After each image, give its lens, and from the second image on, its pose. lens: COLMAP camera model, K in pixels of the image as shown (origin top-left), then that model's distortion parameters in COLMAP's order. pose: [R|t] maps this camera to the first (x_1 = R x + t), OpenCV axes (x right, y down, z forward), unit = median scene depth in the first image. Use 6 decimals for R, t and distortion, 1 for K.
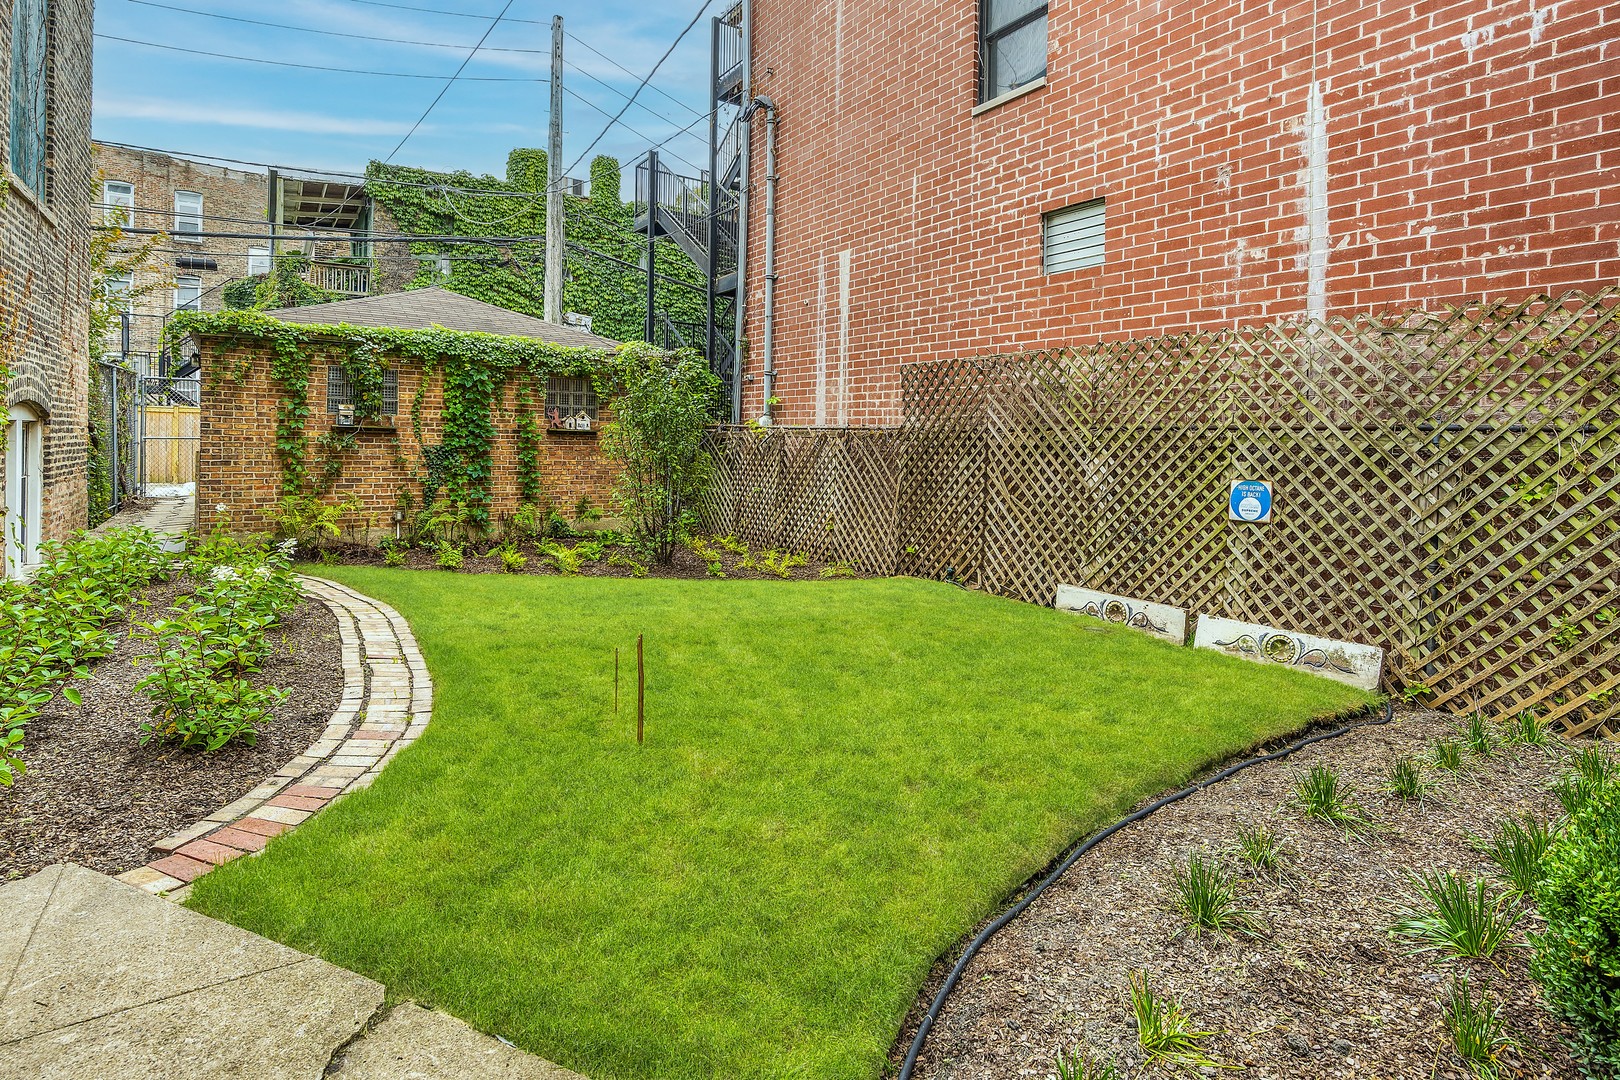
lens RADIAL K [[795.5, 0, 791.4], [0, 795.5, 454.6], [0, 0, 1]] dist [-0.009430, 0.000432]
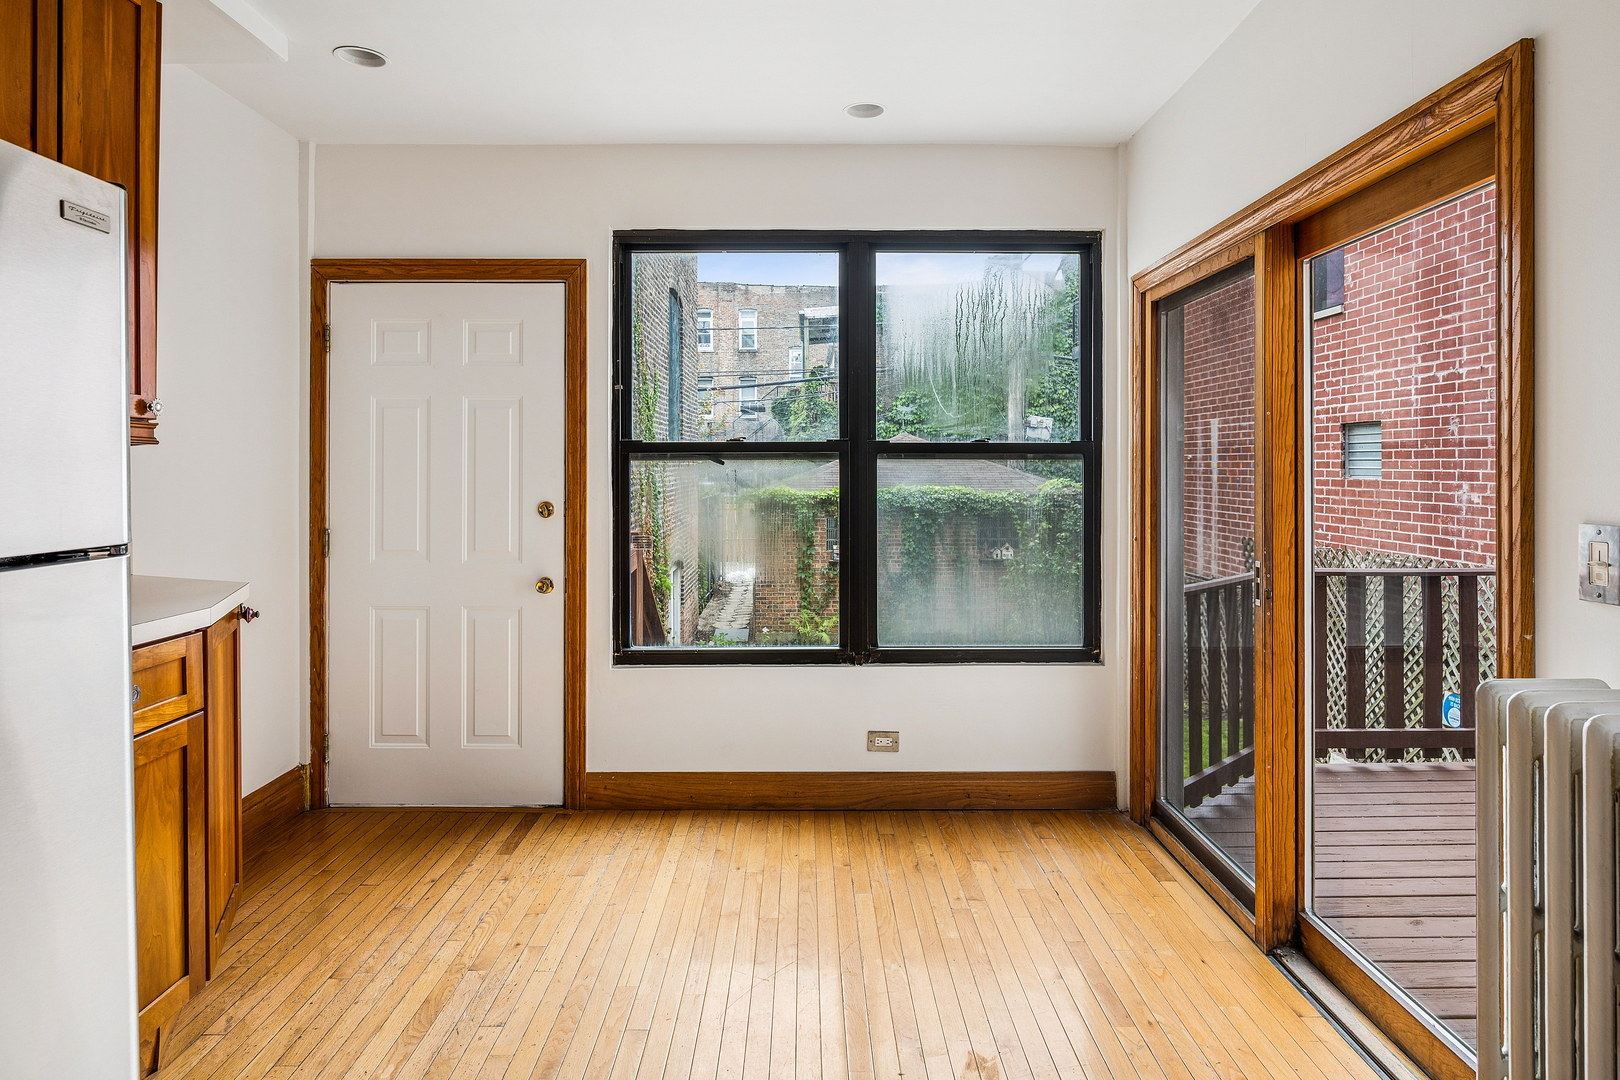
lens RADIAL K [[942.0, 0, 814.2], [0, 942.0, 471.9], [0, 0, 1]] dist [-0.006017, -0.000140]
pose [[0.834494, -0.012562, -0.550873, 0.362620], [0.010083, 0.999921, -0.007529, -0.196864], [0.550924, 0.000729, 0.834555, -0.468984]]
